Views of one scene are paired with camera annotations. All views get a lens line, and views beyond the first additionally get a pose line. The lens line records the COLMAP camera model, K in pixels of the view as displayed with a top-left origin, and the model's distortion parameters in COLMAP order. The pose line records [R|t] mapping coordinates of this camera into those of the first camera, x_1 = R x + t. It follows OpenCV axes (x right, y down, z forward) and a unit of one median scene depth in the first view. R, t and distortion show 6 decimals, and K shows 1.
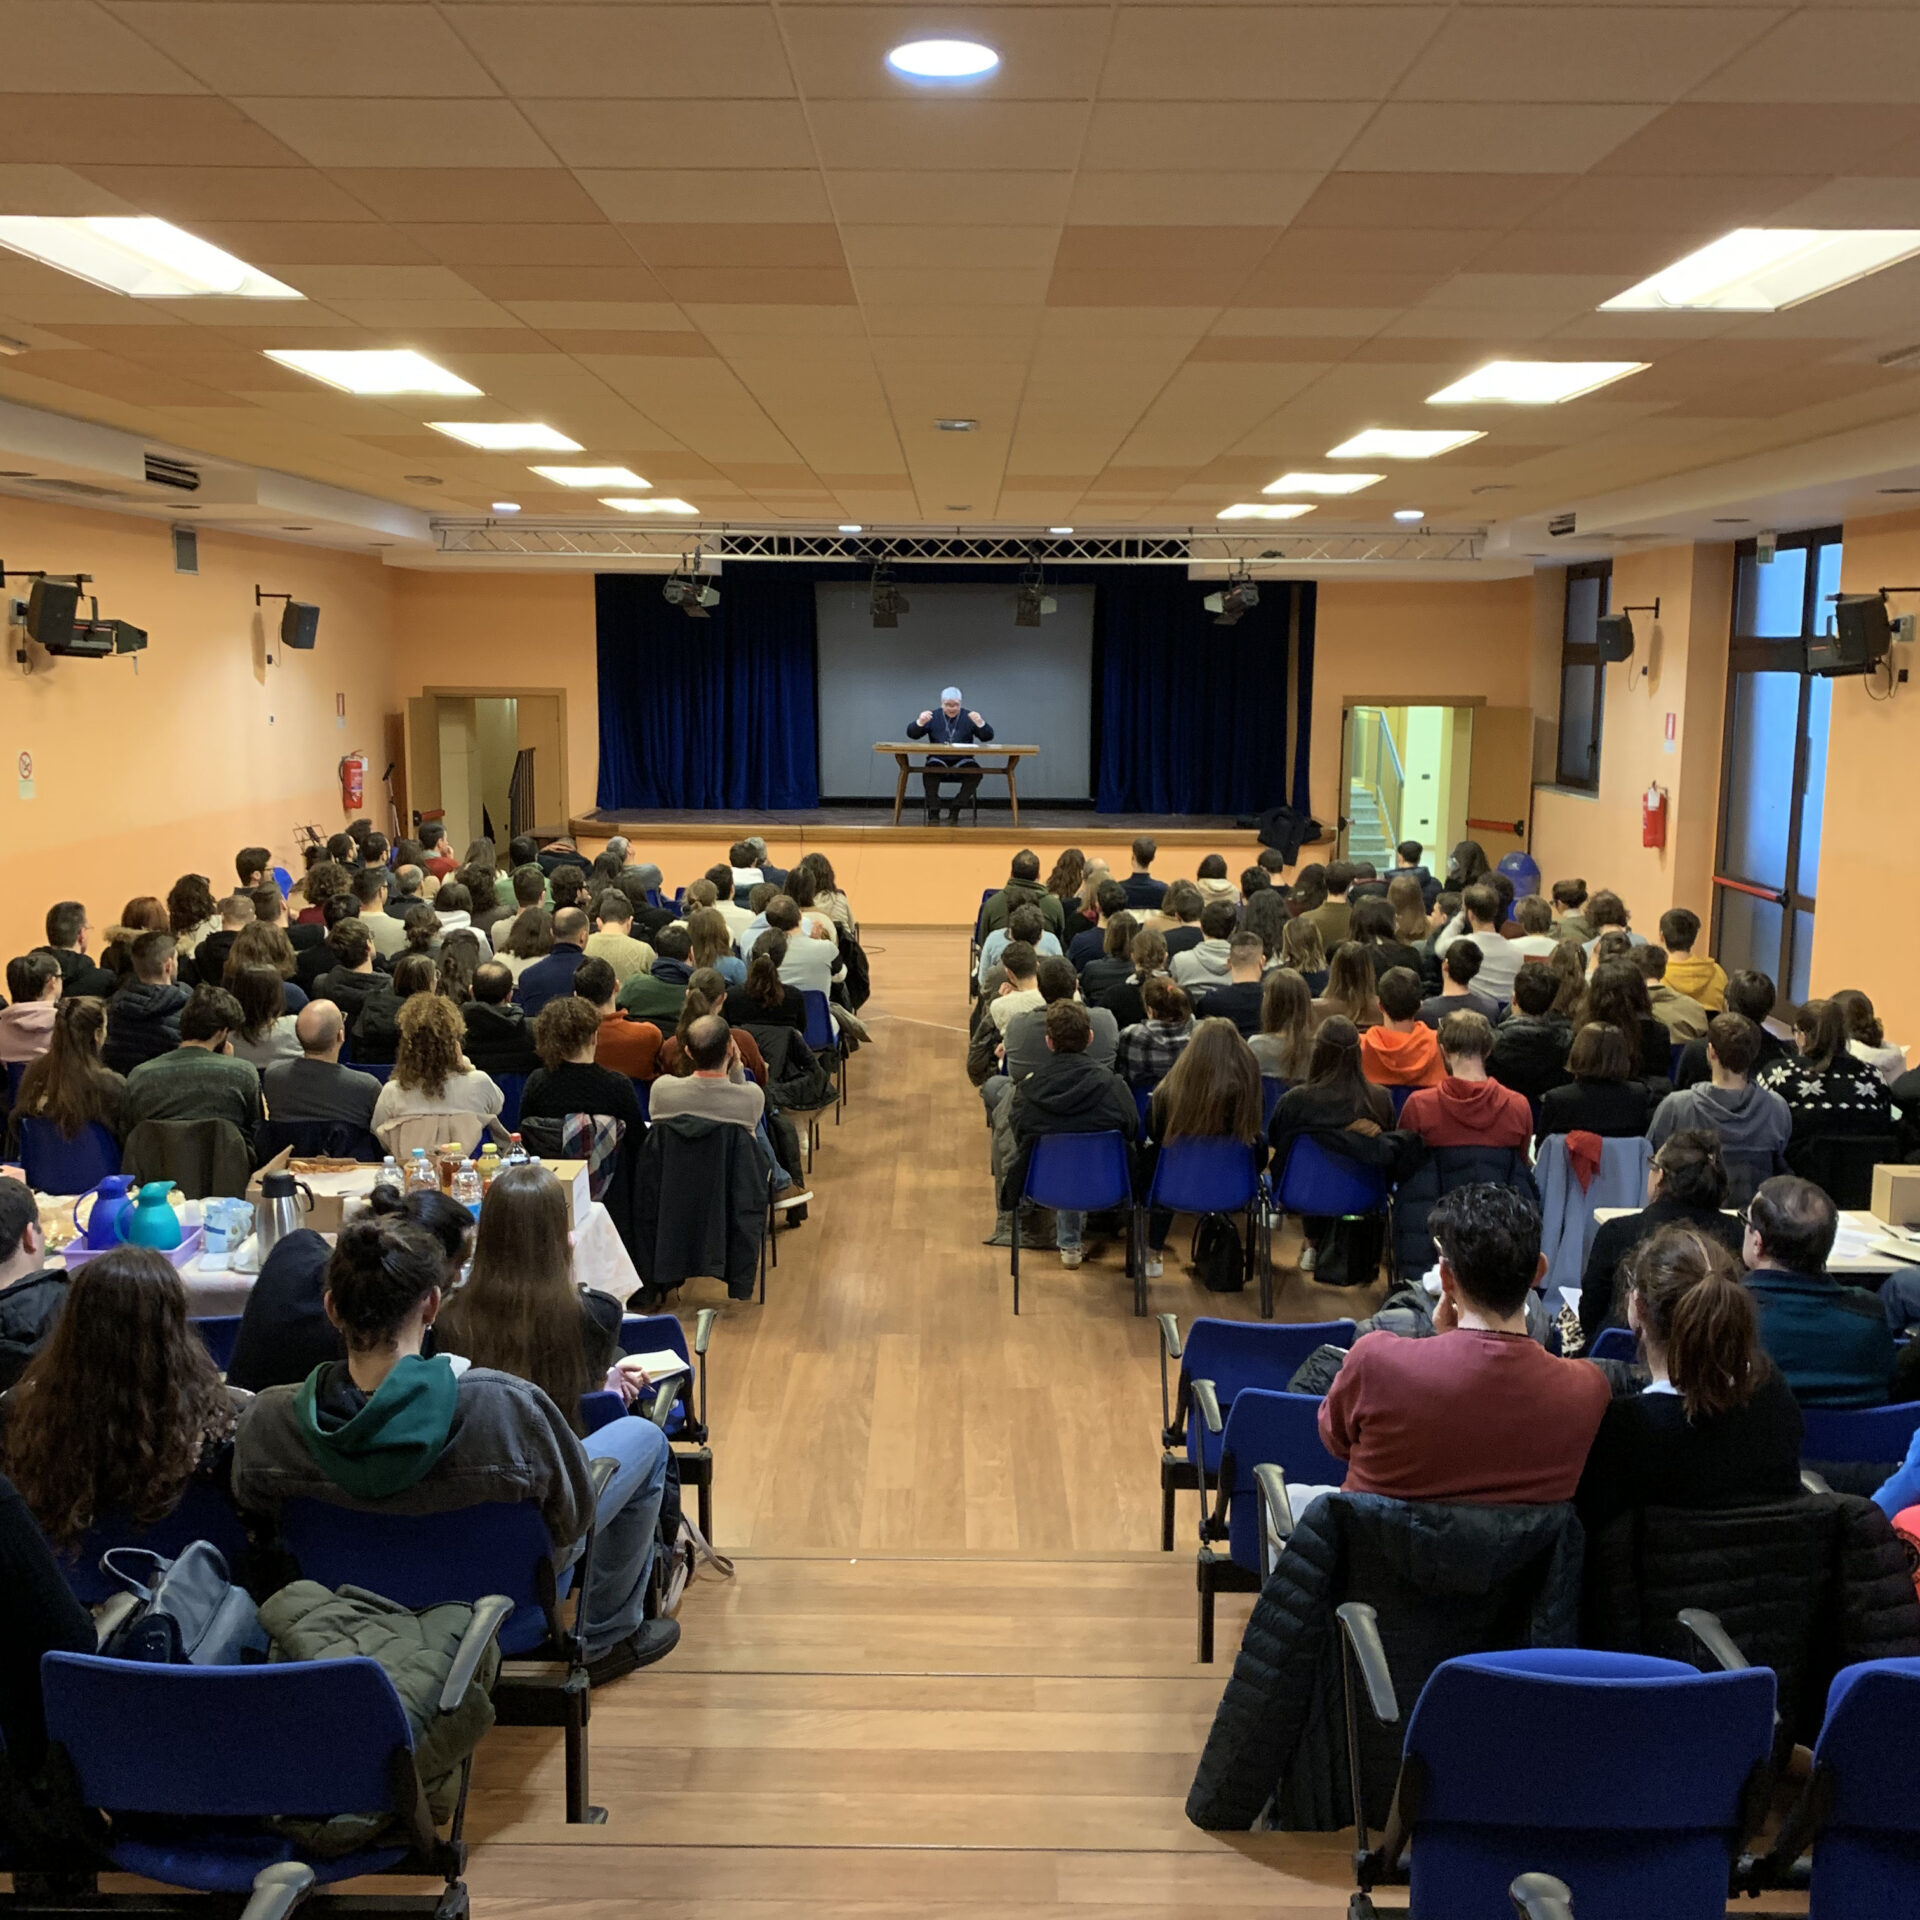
lens RADIAL K [[1984.0, 0, 960.0], [0, 1984.0, 960.0], [0, 0, 1]] dist [0.091607, -0.003609]
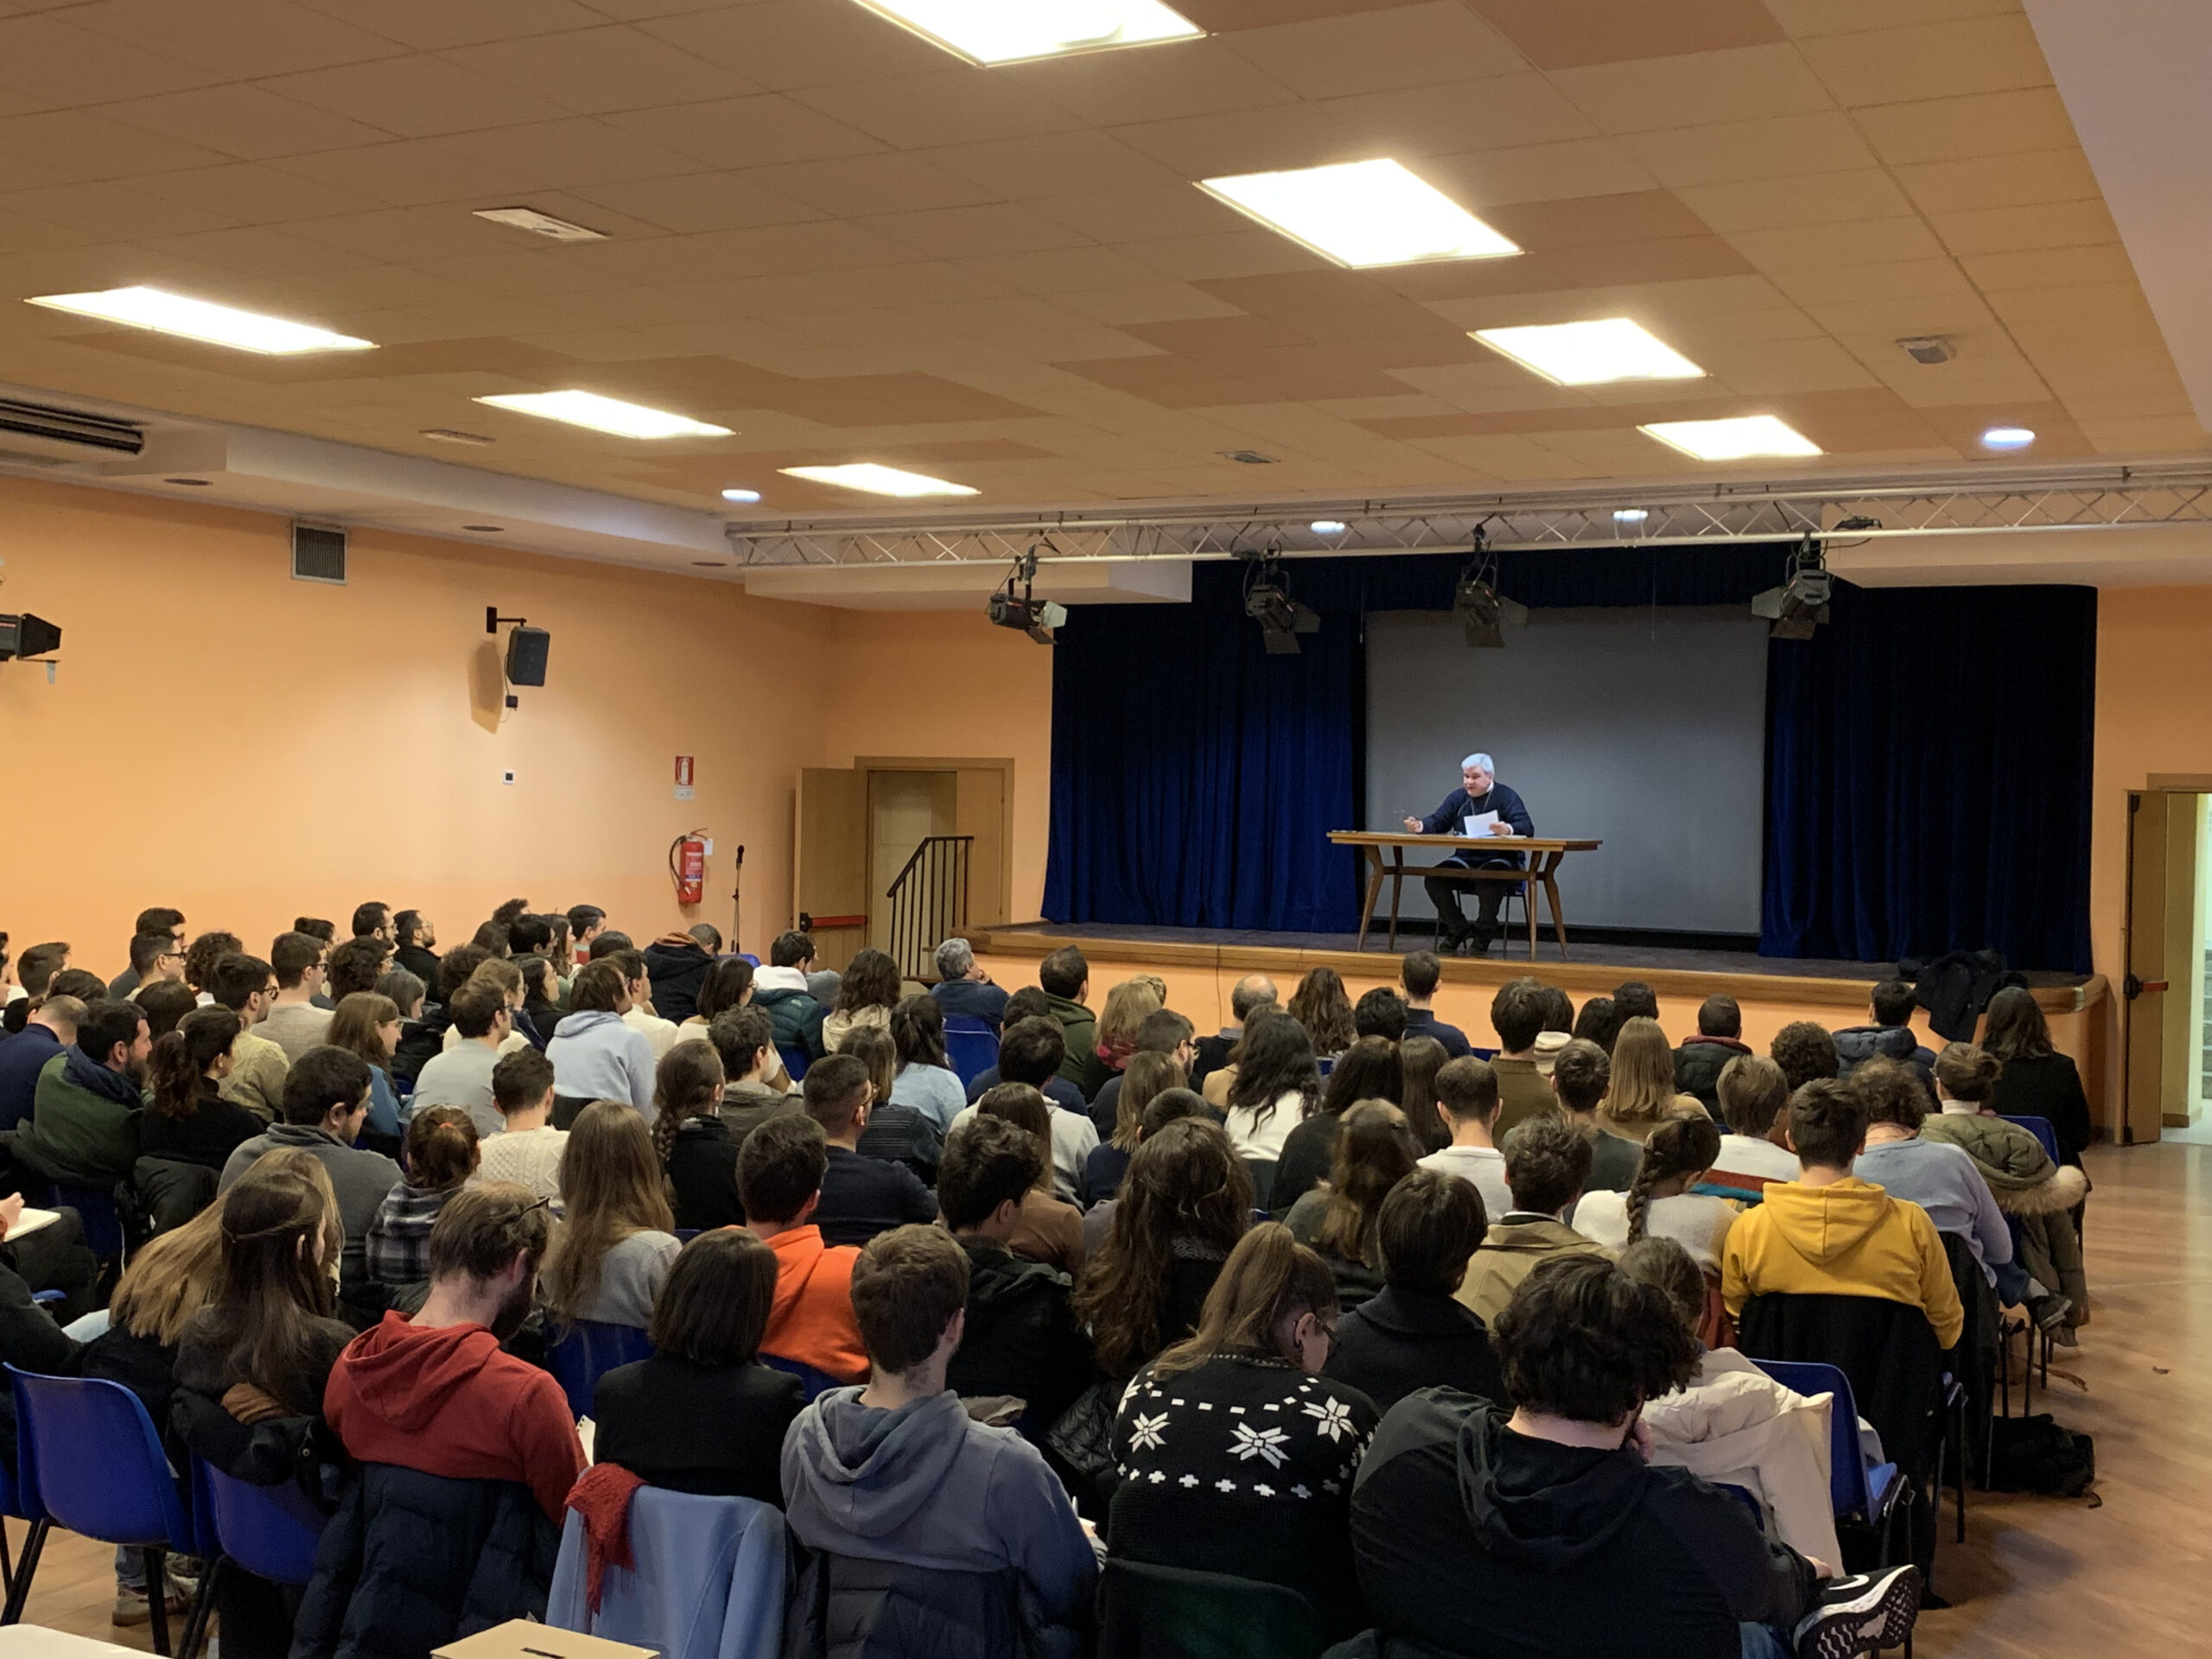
lens RADIAL K [[2467.7, 0, 1106.0], [0, 2467.7, 829.5], [0, 0, 1]] dist [0.103532, 0.004587]
pose [[0.895193, 0.016470, -0.445374, 0.291261], [-0.079833, 0.989080, -0.123886, 0.002227], [0.438470, 0.146457, 0.886732, 0.236296]]
